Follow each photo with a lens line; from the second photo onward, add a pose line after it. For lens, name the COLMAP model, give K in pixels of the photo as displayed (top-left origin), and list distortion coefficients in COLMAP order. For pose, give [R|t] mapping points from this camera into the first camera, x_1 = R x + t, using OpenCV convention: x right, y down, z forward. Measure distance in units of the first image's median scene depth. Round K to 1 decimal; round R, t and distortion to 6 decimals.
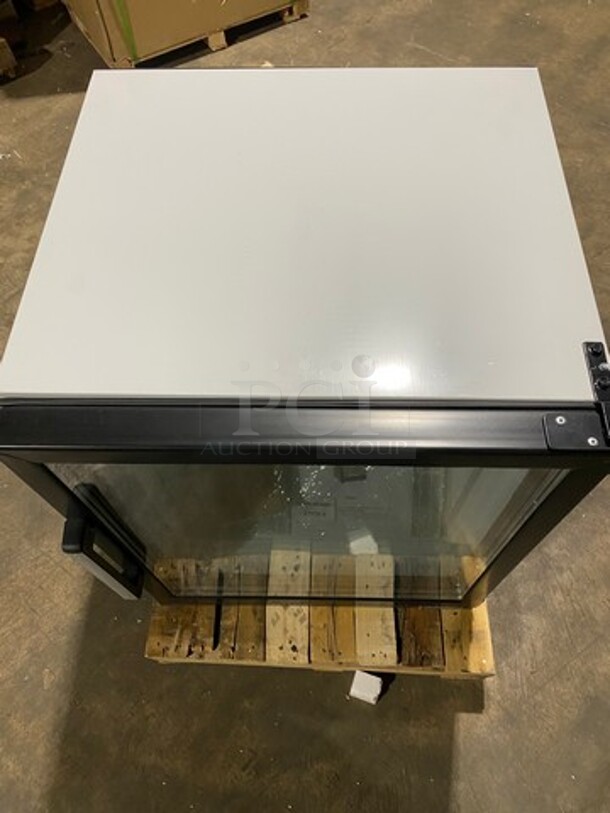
lens RADIAL K [[615.5, 0, 308.3], [0, 615.5, 407.1], [0, 0, 1]] dist [0.003153, 0.001043]
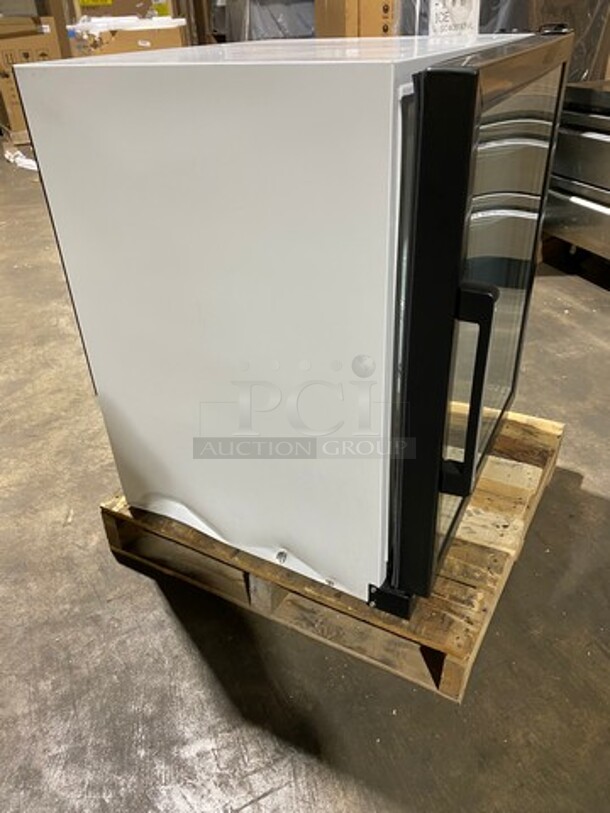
lens RADIAL K [[615.5, 0, 298.7], [0, 615.5, 402.2], [0, 0, 1]] dist [0.003153, 0.001043]
pose [[0.474009, -0.465775, 0.747241, -0.753172], [0.784141, 0.609338, -0.117600, 0.141065], [-0.400547, 0.641686, 0.654065, 0.390261]]
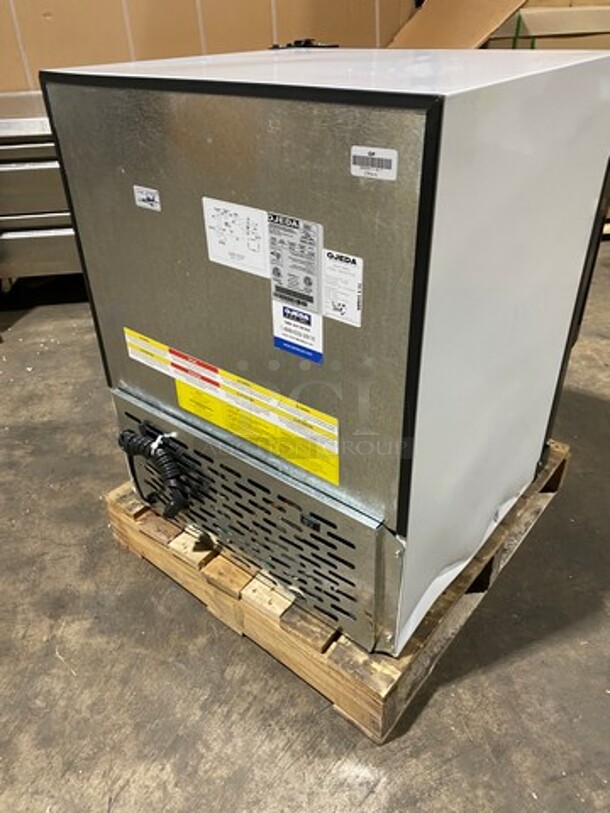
lens RADIAL K [[615.5, 0, 307.0], [0, 615.5, 410.4], [0, 0, 1]] dist [0.003153, 0.001043]
pose [[-0.790564, -0.299588, 0.534093, -0.453895], [0.554006, 0.021731, 0.832229, -0.768104], [-0.260932, 0.953821, 0.148794, 0.870229]]
